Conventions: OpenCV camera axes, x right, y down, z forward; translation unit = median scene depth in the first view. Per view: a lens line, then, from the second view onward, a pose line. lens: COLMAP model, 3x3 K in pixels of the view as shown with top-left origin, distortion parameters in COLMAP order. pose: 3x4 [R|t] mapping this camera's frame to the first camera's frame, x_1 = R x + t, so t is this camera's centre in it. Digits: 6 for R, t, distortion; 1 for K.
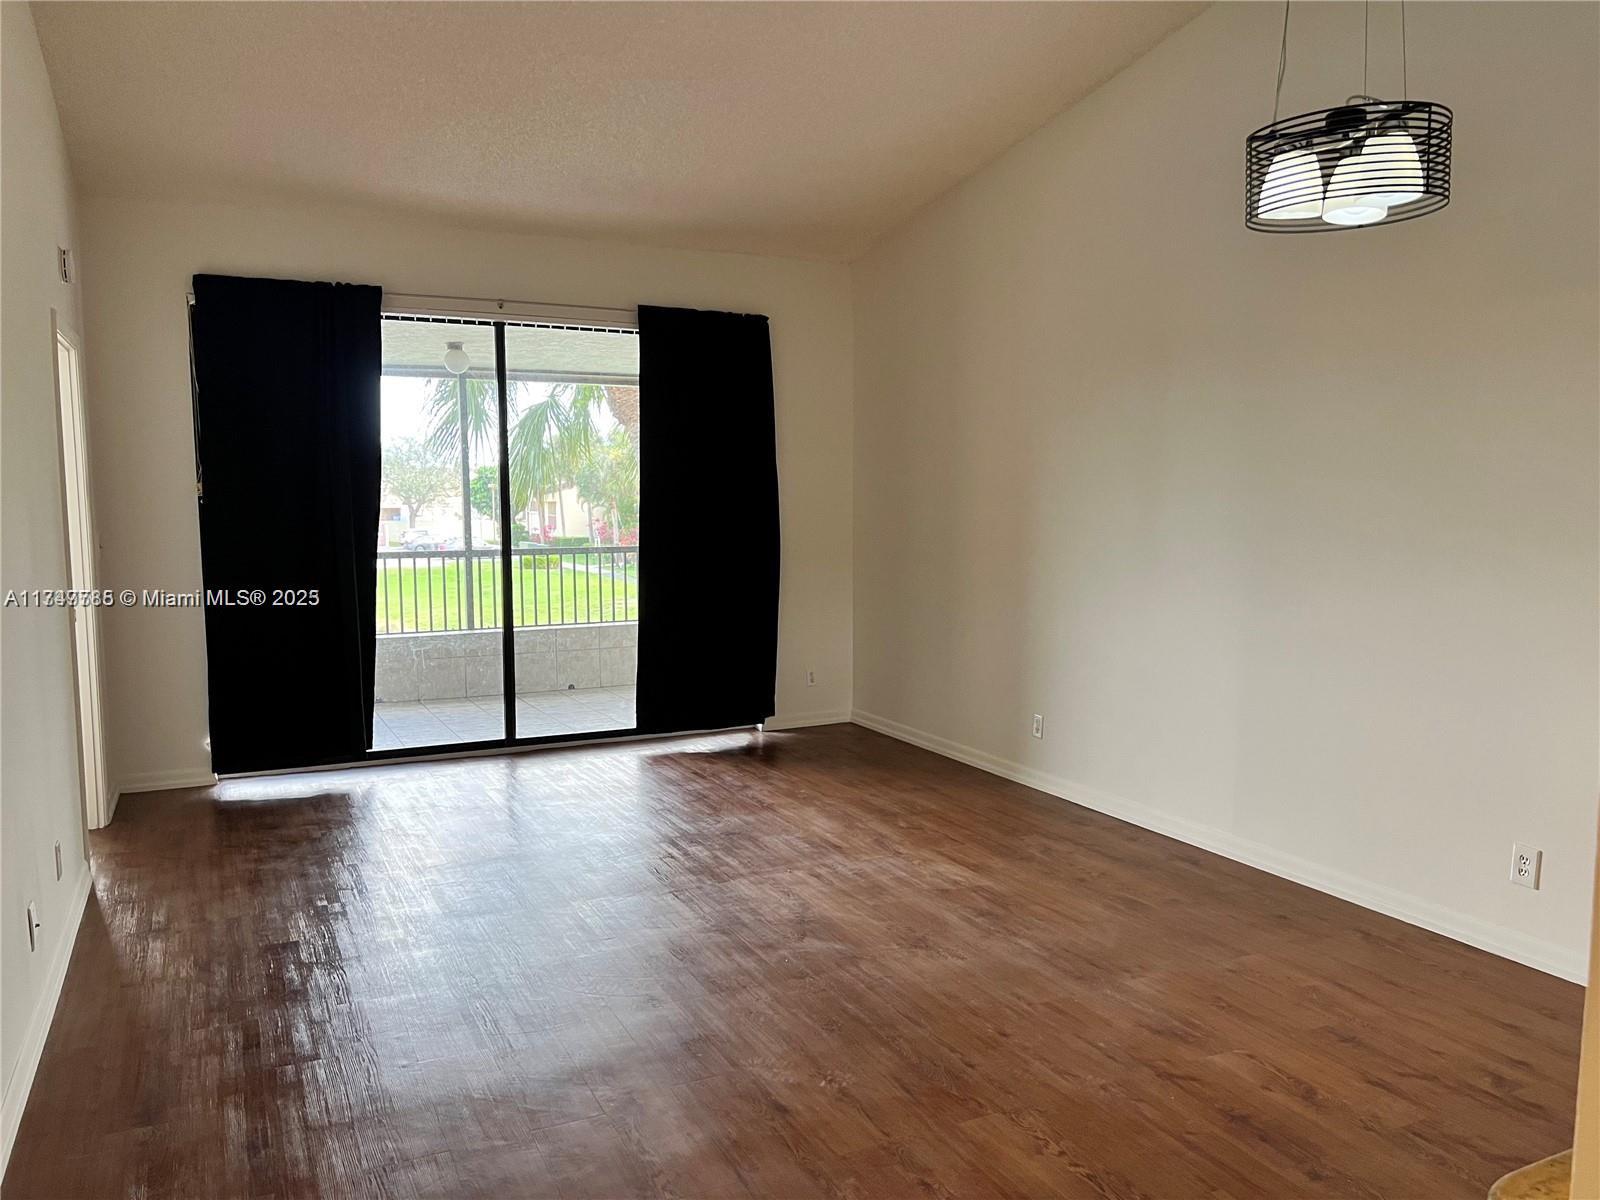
lens RADIAL K [[1200.0, 0, 794.0], [0, 1200.0, 596.4], [0, 0, 1]] dist [0.053692, -0.063109]
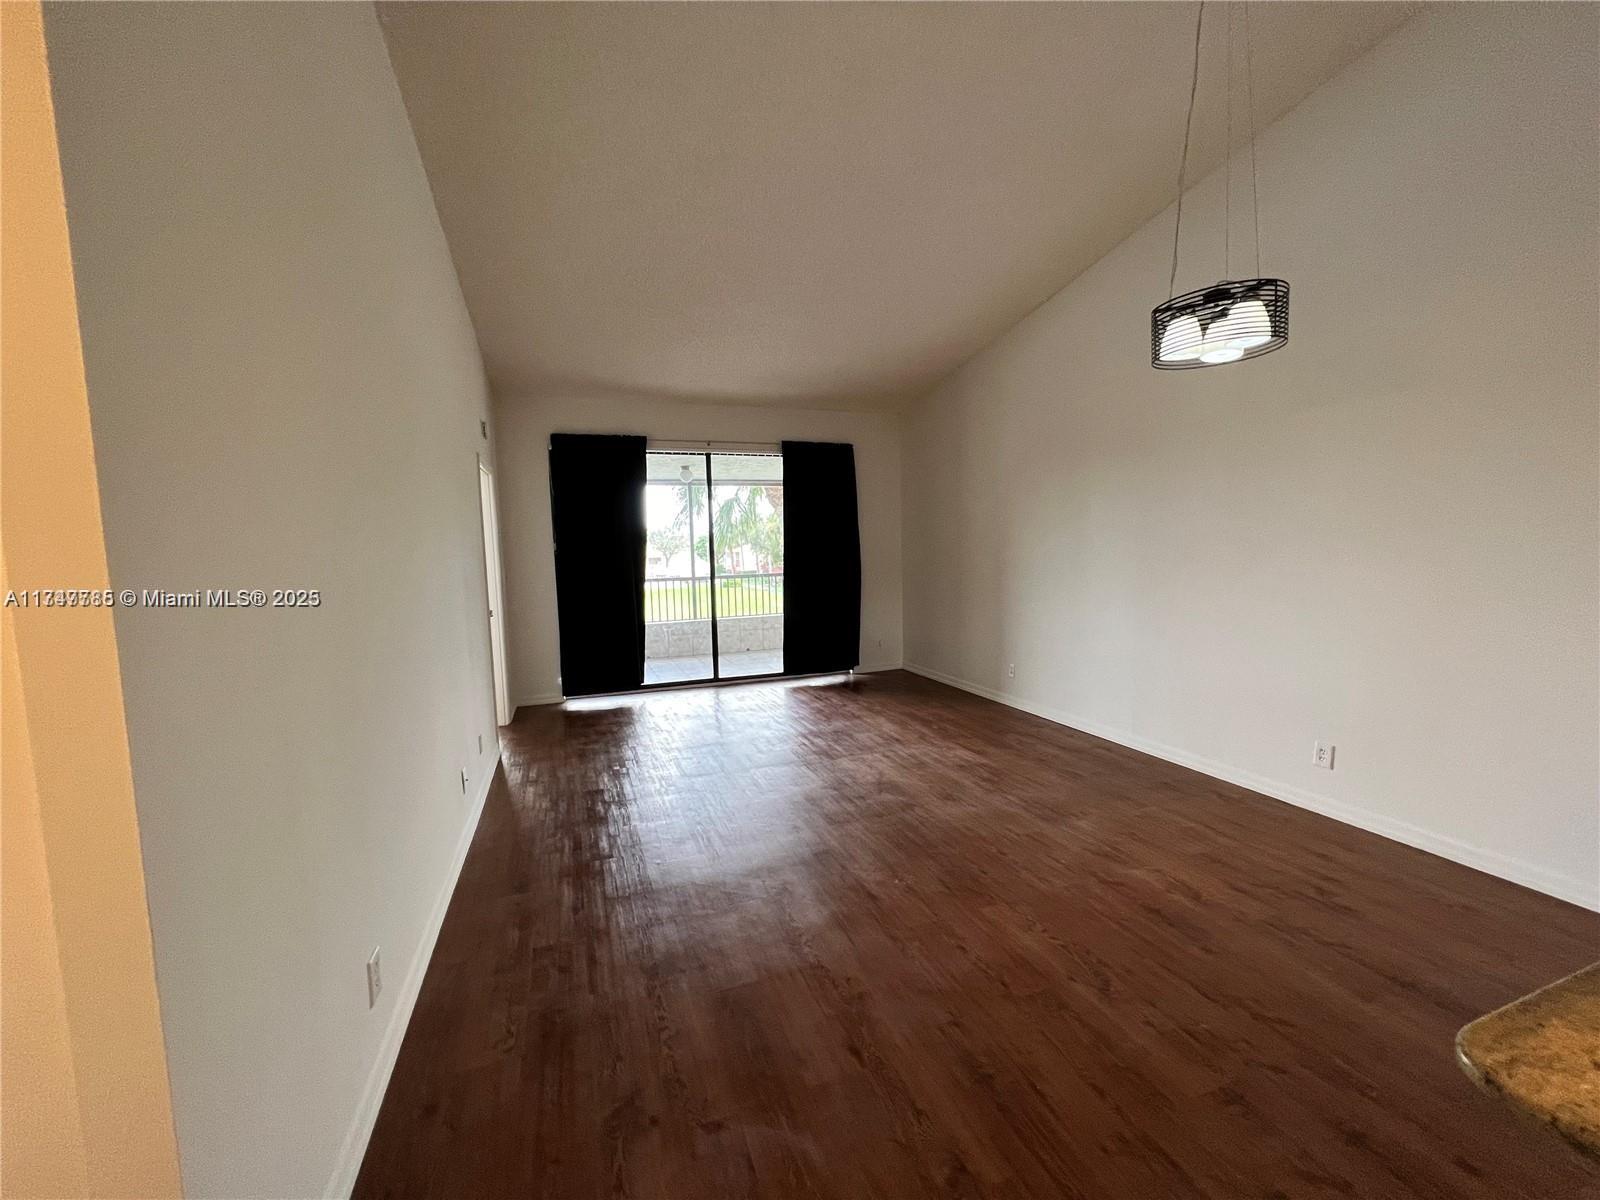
lens RADIAL K [[640.1, 0, 804.9], [0, 640.1, 591.6], [0, 0, 1]] dist [0.002670, 0.000256]
pose [[0.995474, -0.014767, -0.093877, -0.010147], [0.013394, 0.999794, -0.015230, 0.004113], [0.094083, 0.013904, 0.995467, 0.059551]]
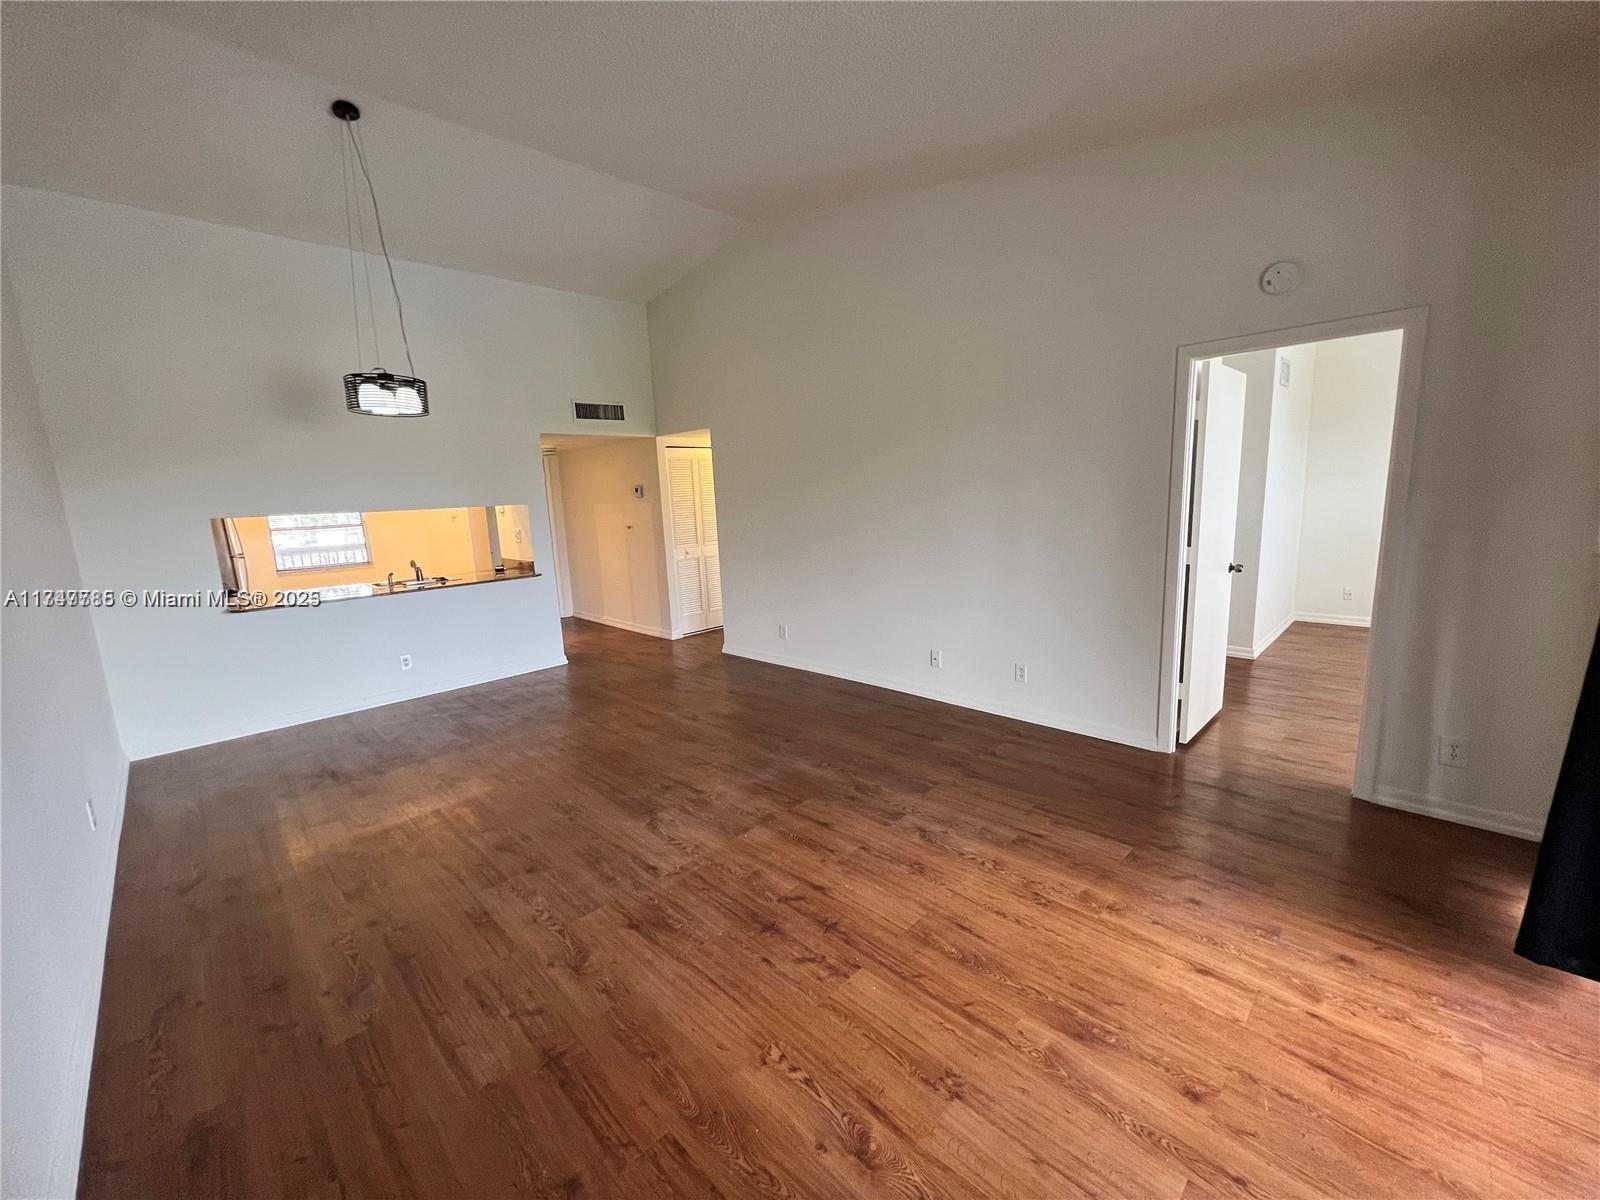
lens RADIAL K [[640.1, 0, 801.1], [0, 640.1, 598.6], [0, 0, 1]] dist [0.002670, 0.000256]
pose [[-0.942886, 0.102003, -0.317114, 0.052838], [0.021747, 0.968782, 0.246957, -0.153494], [0.332405, 0.225956, -0.915670, 1.667719]]
